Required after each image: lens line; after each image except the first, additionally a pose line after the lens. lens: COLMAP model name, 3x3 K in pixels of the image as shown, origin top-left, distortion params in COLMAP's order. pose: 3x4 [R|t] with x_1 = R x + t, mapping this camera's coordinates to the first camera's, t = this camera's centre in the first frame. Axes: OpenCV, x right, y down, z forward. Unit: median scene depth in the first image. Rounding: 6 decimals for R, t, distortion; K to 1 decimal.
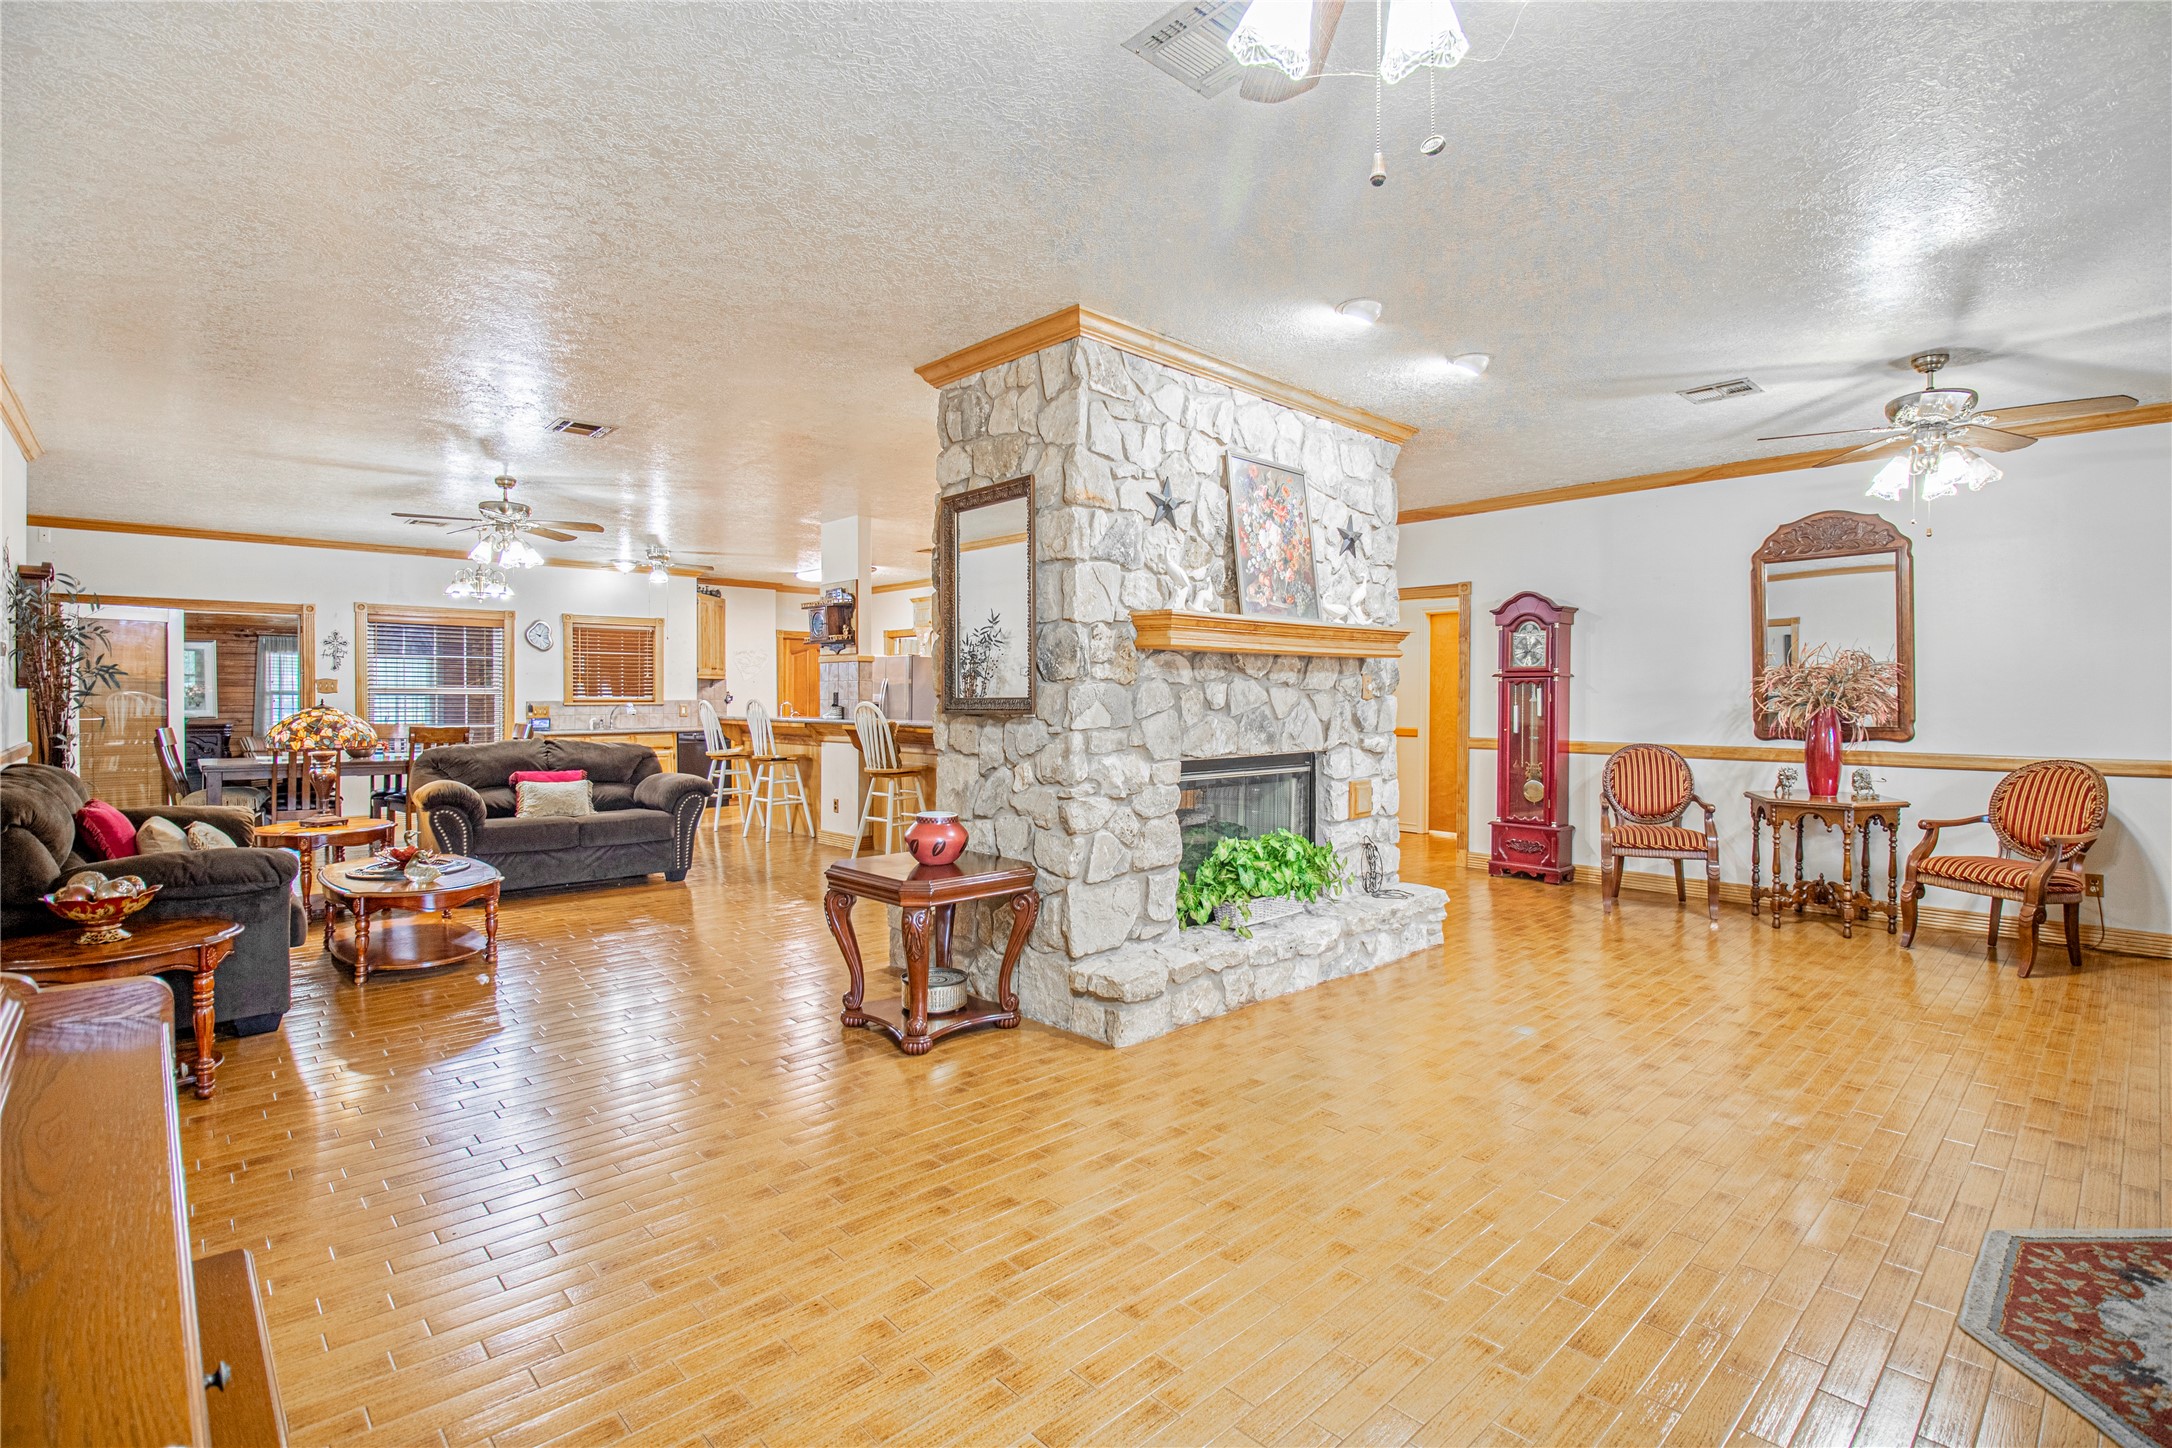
lens RADIAL K [[1006.4, 0, 1094.7], [0, 1006.4, 709.6], [0, 0, 1]] dist [-0.011748, -0.008400]
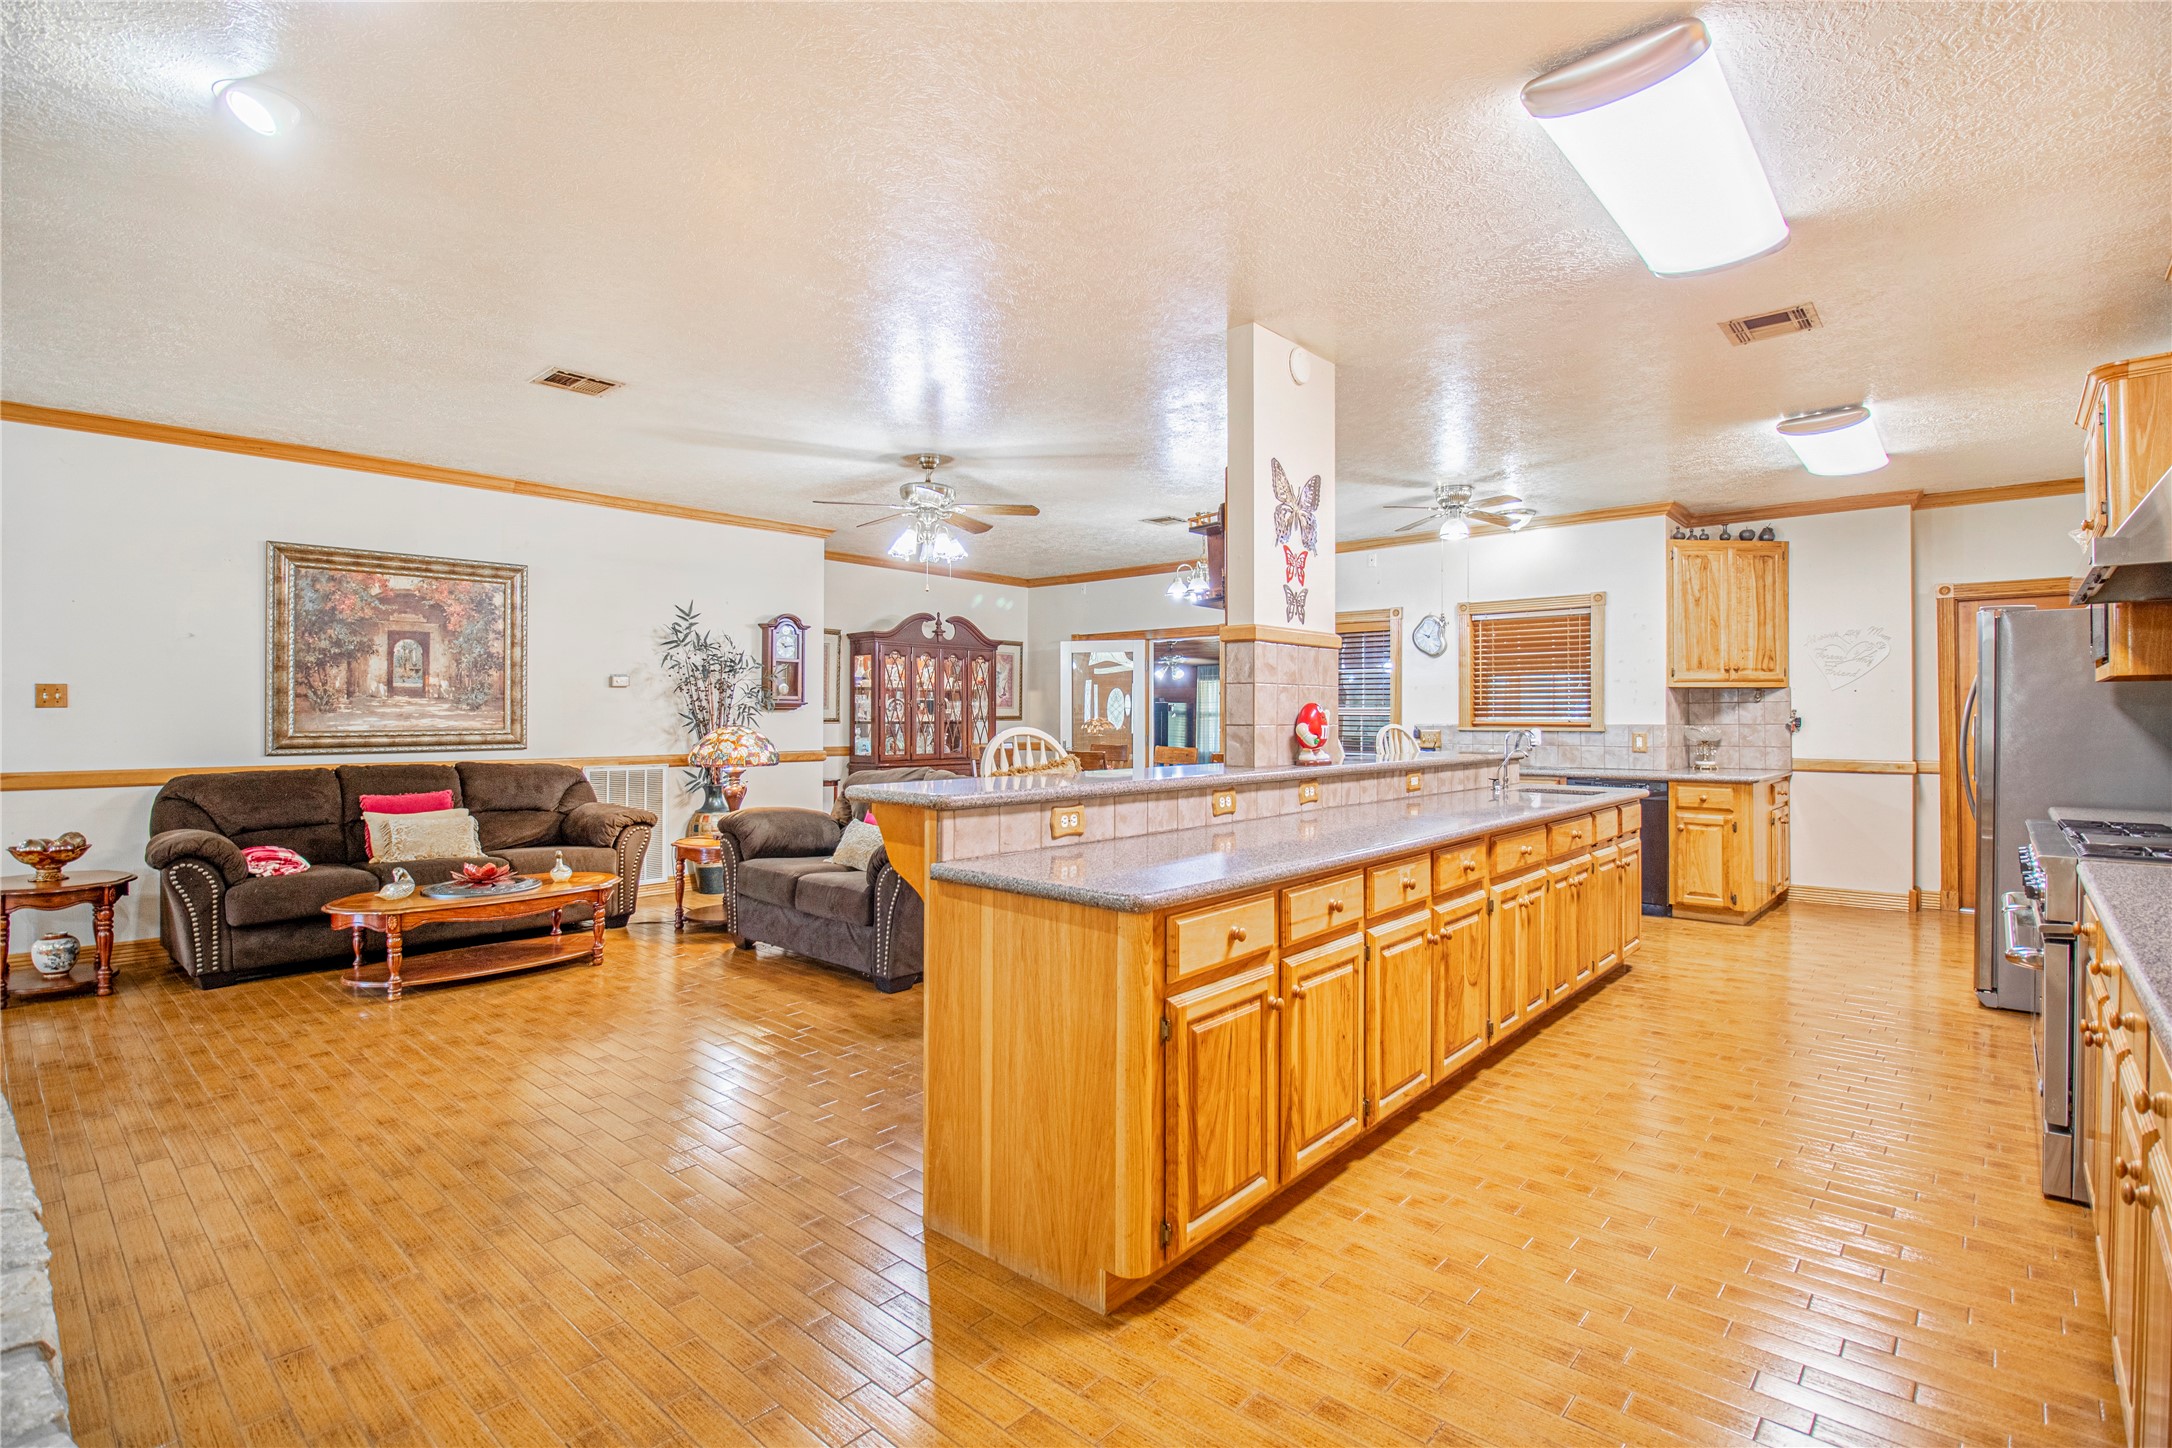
lens RADIAL K [[1006.4, 0, 1106.9], [0, 1006.4, 714.2], [0, 0, 1]] dist [-0.011748, -0.008400]
pose [[0.107105, -0.005749, -0.994231, 0.196310], [-0.014334, 0.999870, -0.007325, -0.008537], [0.994144, 0.015036, 0.107009, 0.817863]]
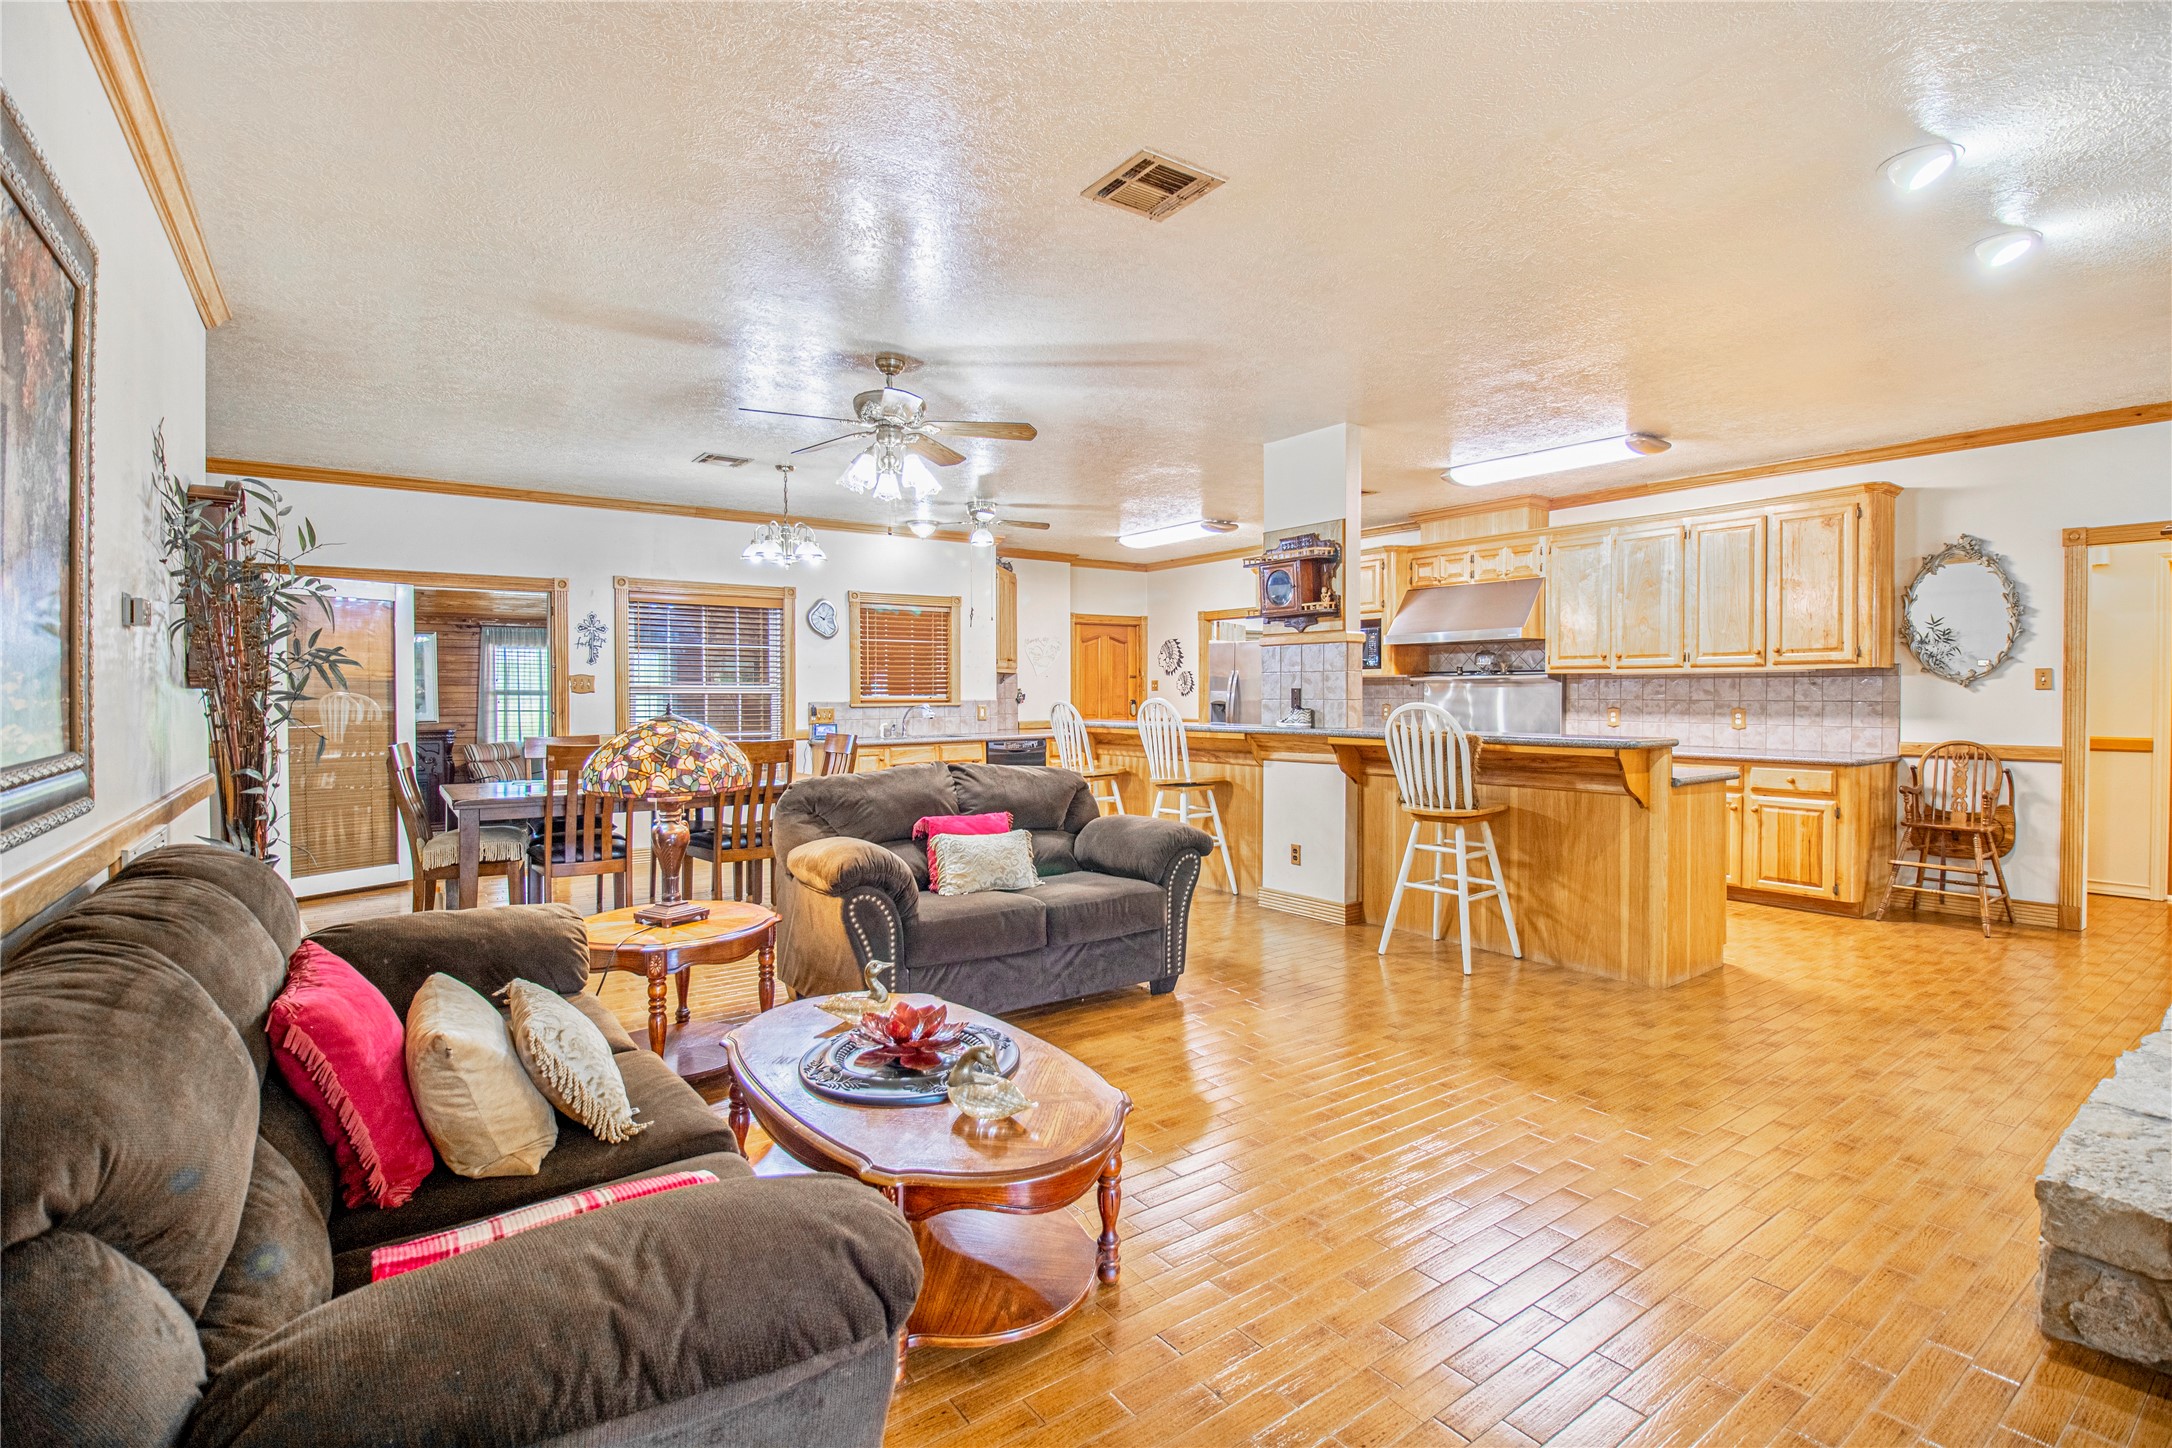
lens RADIAL K [[1006.4, 0, 1090.1], [0, 1006.4, 708.6], [0, 0, 1]] dist [-0.011748, -0.008400]
pose [[0.992015, -0.003163, -0.126080, -0.296542], [0.003561, 0.999989, 0.002929, -0.005706], [0.126070, -0.003355, 0.992016, 0.291677]]
